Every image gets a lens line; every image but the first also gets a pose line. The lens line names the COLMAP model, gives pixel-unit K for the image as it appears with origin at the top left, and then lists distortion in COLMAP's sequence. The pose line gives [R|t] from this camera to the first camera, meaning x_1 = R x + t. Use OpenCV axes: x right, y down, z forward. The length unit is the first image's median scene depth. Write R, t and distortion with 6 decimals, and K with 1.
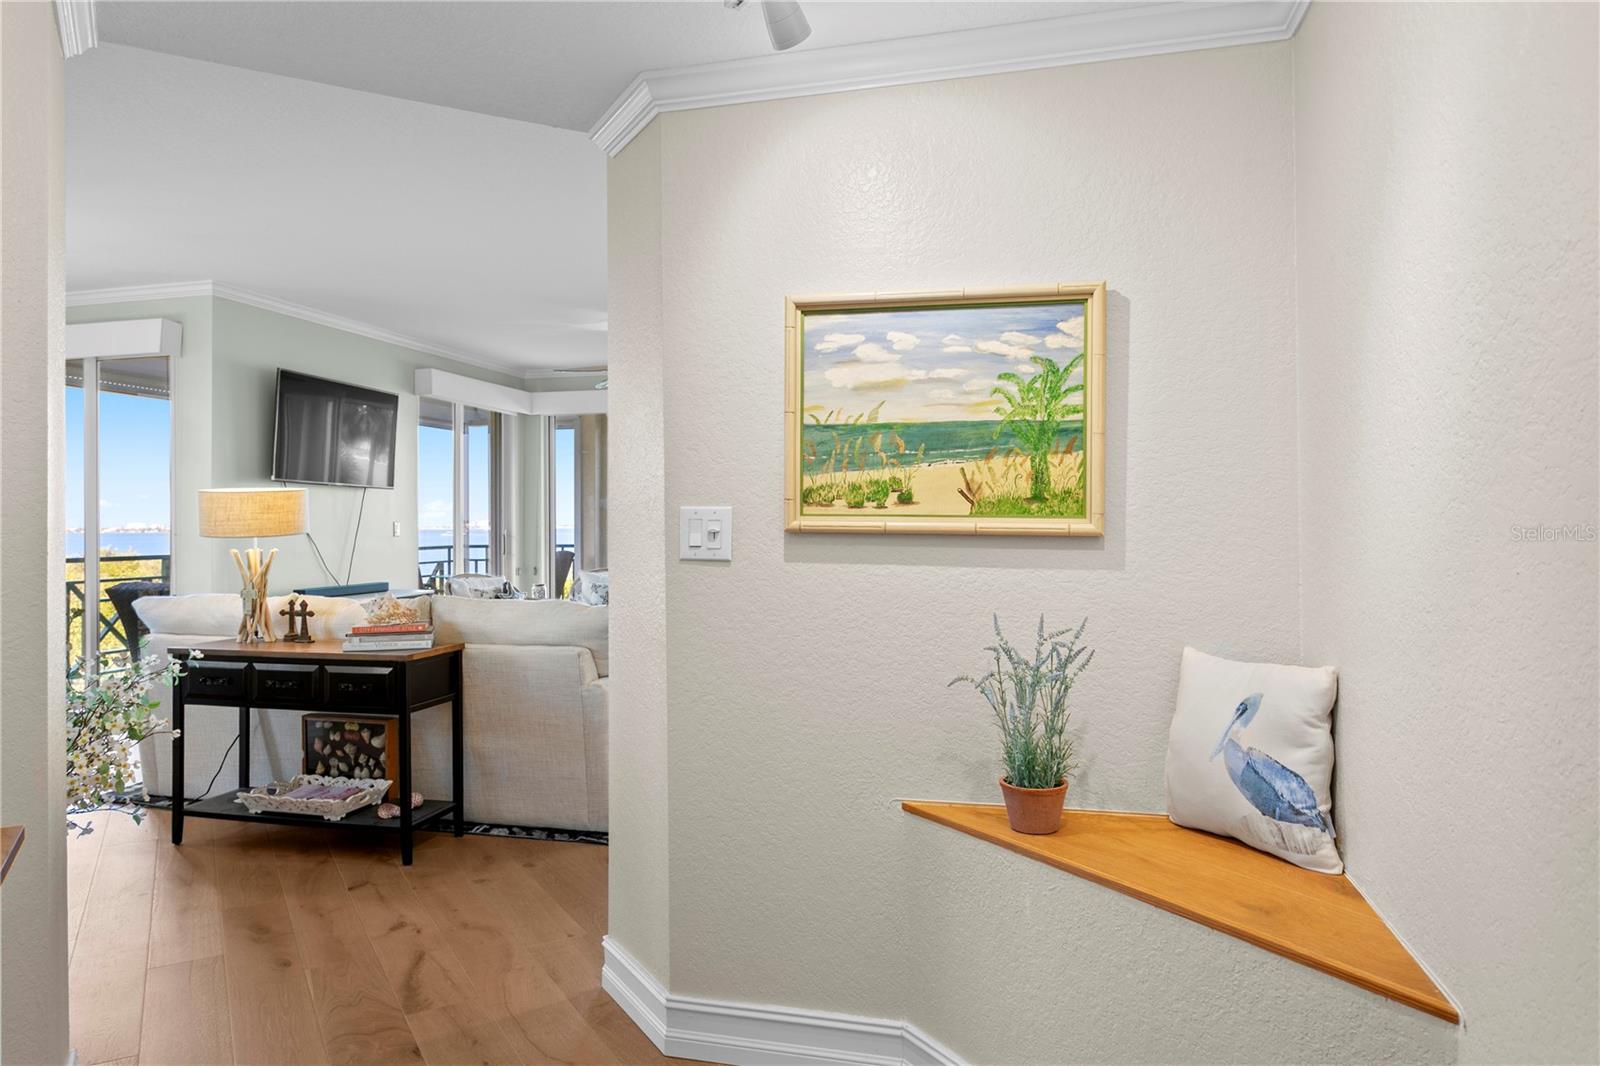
lens RADIAL K [[1008.6, 0, 794.0], [0, 1008.6, 516.3], [0, 0, 1]] dist [0.022937, -0.072066]
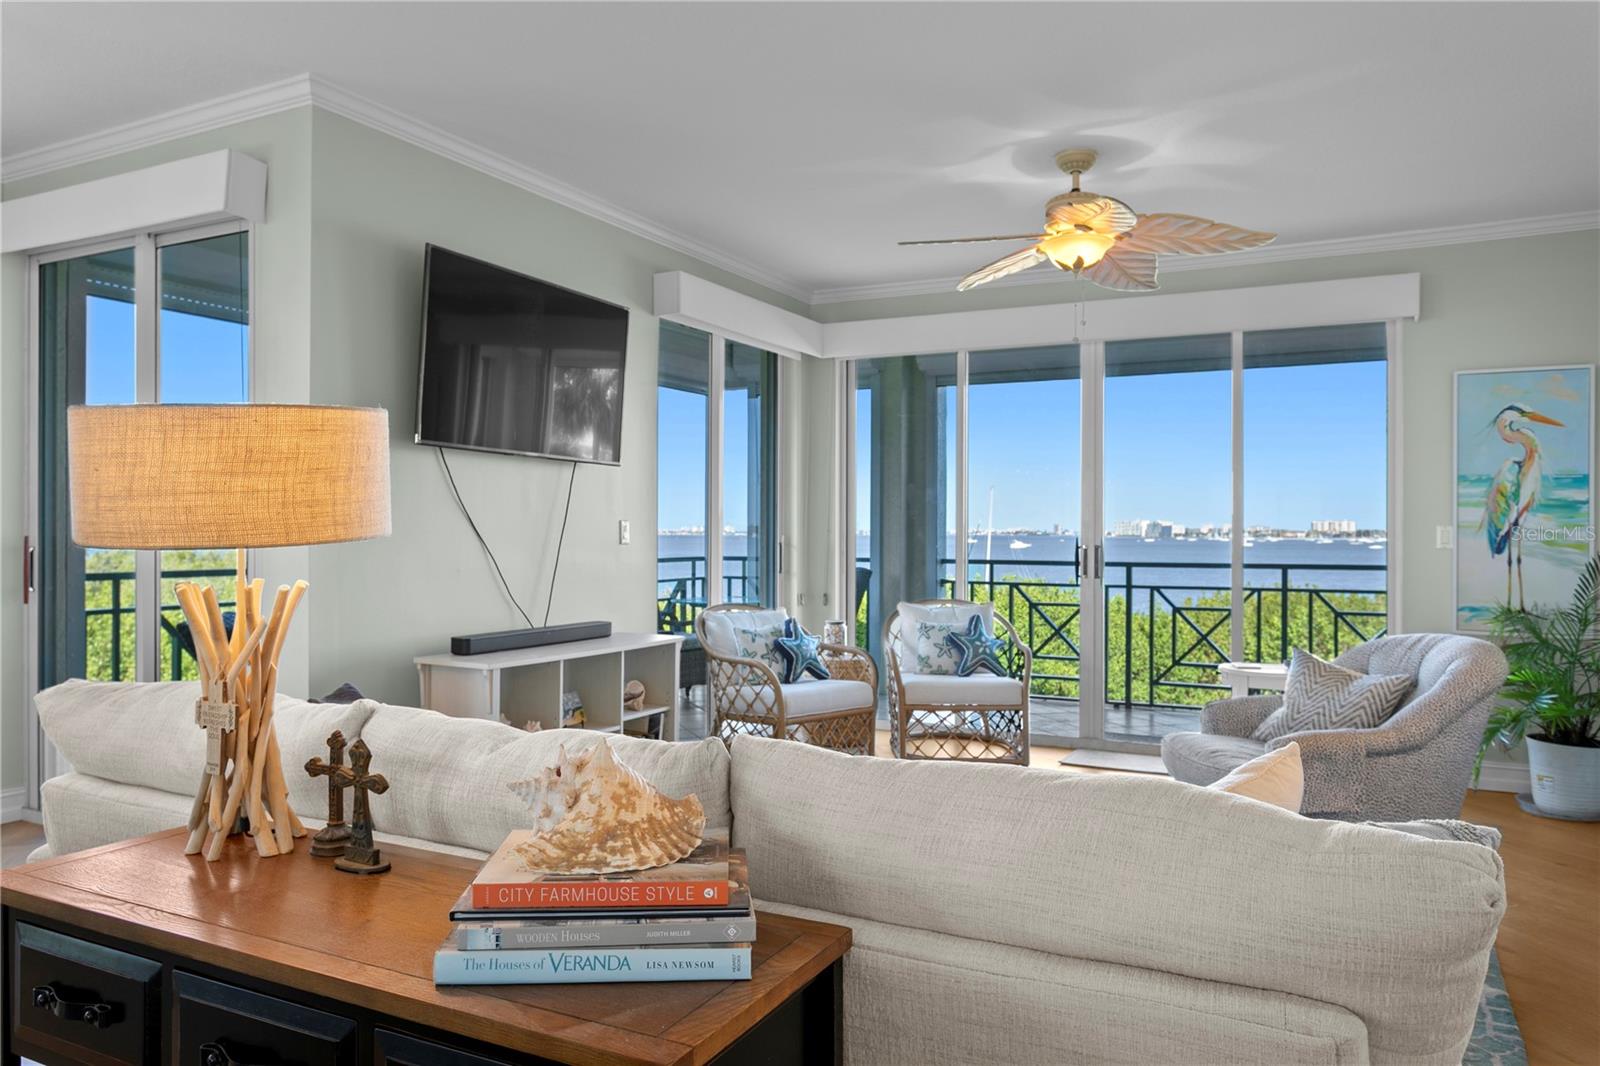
lens RADIAL K [[1151.9, 0, 780.8], [0, 1151.9, 532.3], [0, 0, 1]] dist [0.009318, 0.005254]
pose [[0.971614, 0.007935, -0.236439, -0.258026], [-0.005886, 0.999939, 0.009372, 0.010827], [0.236498, -0.007714, 0.971601, 0.652043]]
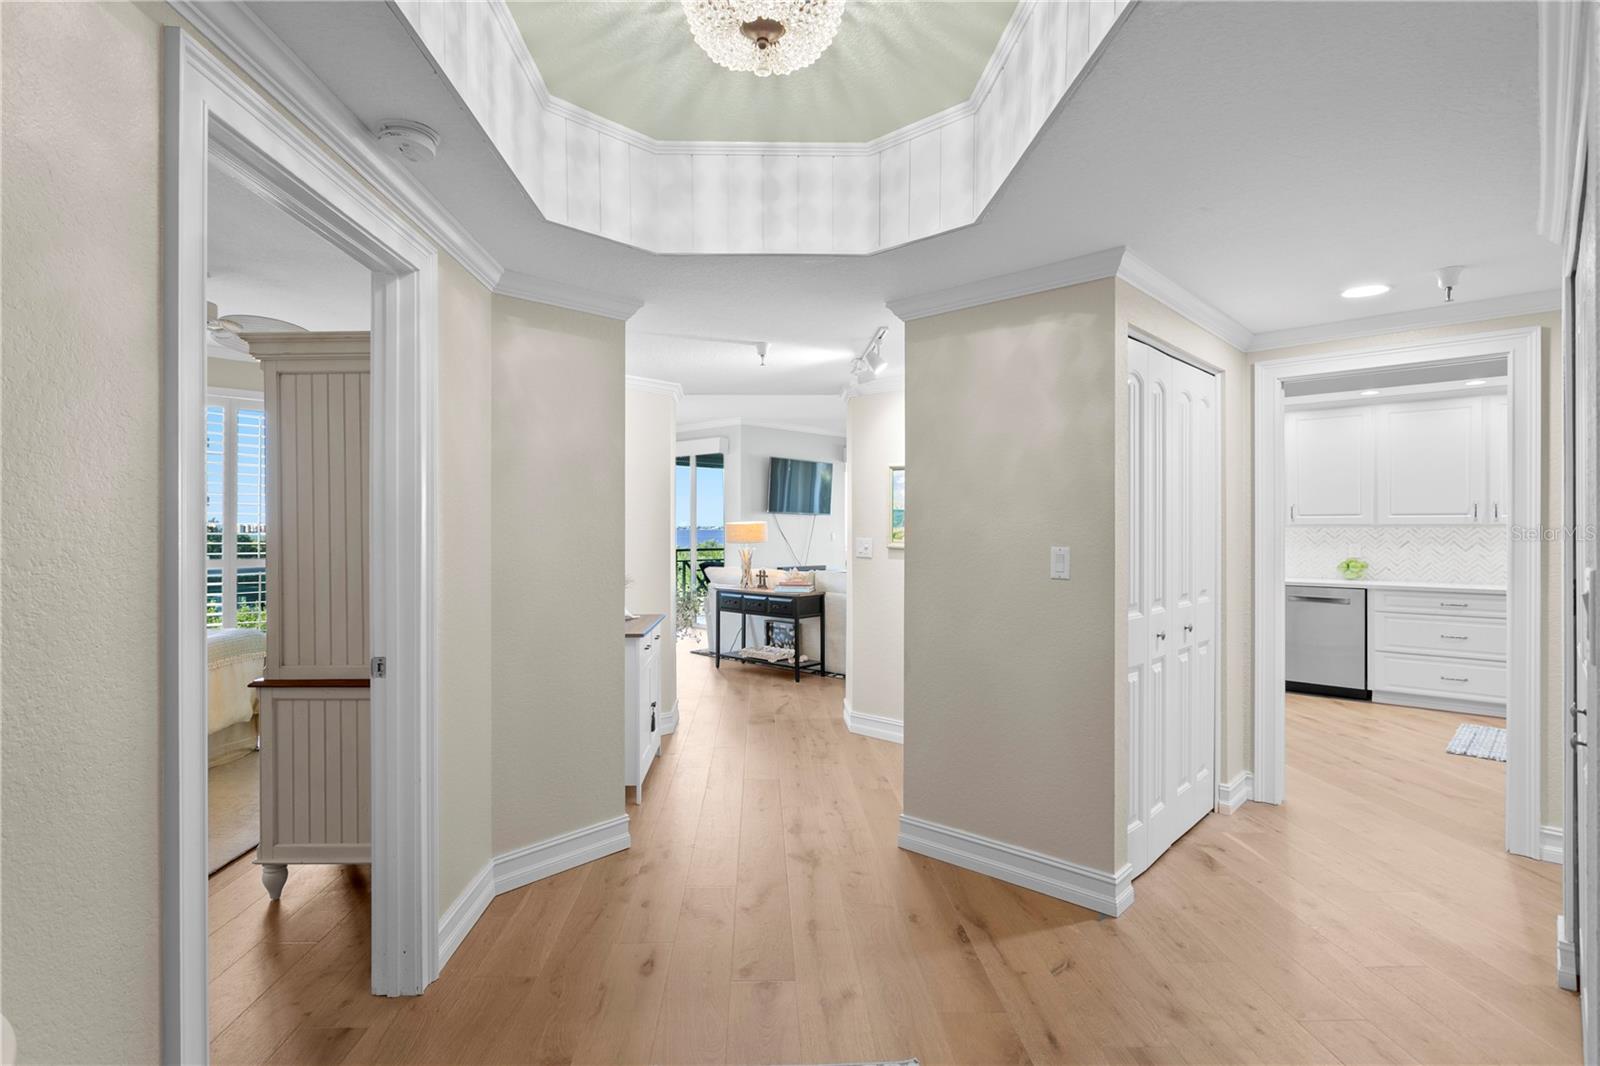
lens RADIAL K [[813.8, 0, 800.0], [0, 813.8, 533.0], [0, 0, 1]] dist [-0.000095, 0.000506]
pose [[0.881002, 0.012536, -0.472946, 0.471206], [-0.005028, 0.999841, 0.017136, -0.035577], [0.473085, -0.012719, 0.880925, -0.612936]]
